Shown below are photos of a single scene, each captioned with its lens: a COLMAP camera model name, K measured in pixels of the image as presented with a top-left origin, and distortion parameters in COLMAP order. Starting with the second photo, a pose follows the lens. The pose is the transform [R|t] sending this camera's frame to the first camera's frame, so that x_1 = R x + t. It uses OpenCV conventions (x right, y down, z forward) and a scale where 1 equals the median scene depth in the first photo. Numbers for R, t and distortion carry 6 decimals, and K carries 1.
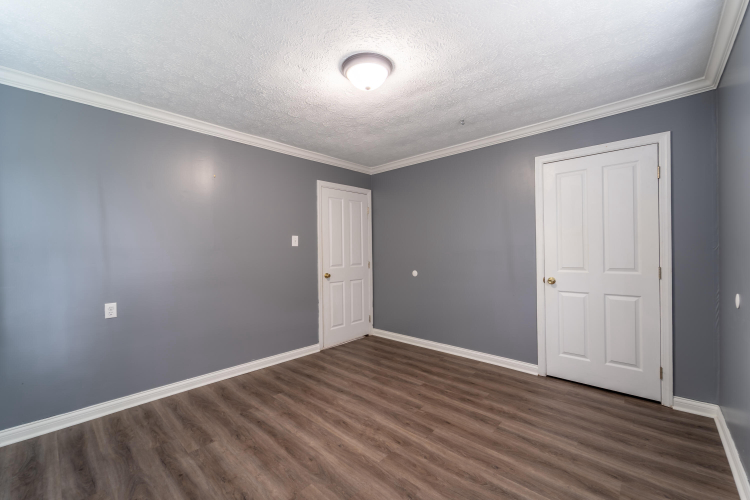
lens RADIAL K [[304.0, 0, 377.4], [0, 304.0, 251.9], [0, 0, 1]] dist [0.002680, -0.000724]
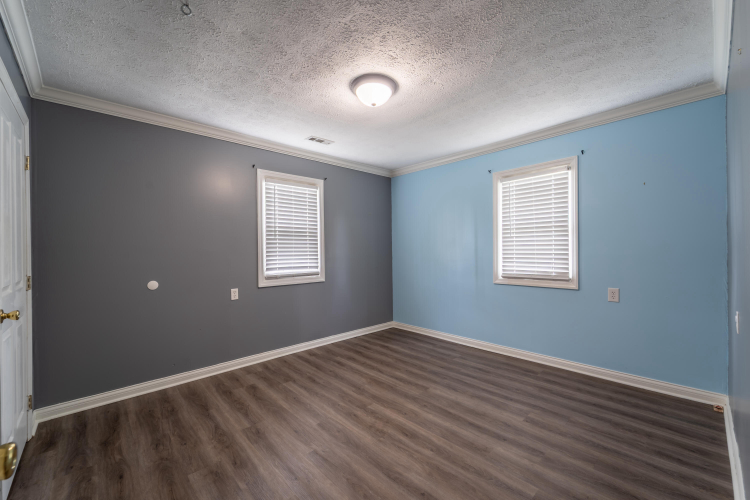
lens RADIAL K [[304.0, 0, 377.4], [0, 304.0, 251.9], [0, 0, 1]] dist [0.002680, -0.000724]
pose [[-0.996773, 0.026773, 0.075678, -0.111933], [0.027174, 0.999622, 0.004274, 0.004759], [-0.075535, 0.006316, -0.997123, 2.015934]]
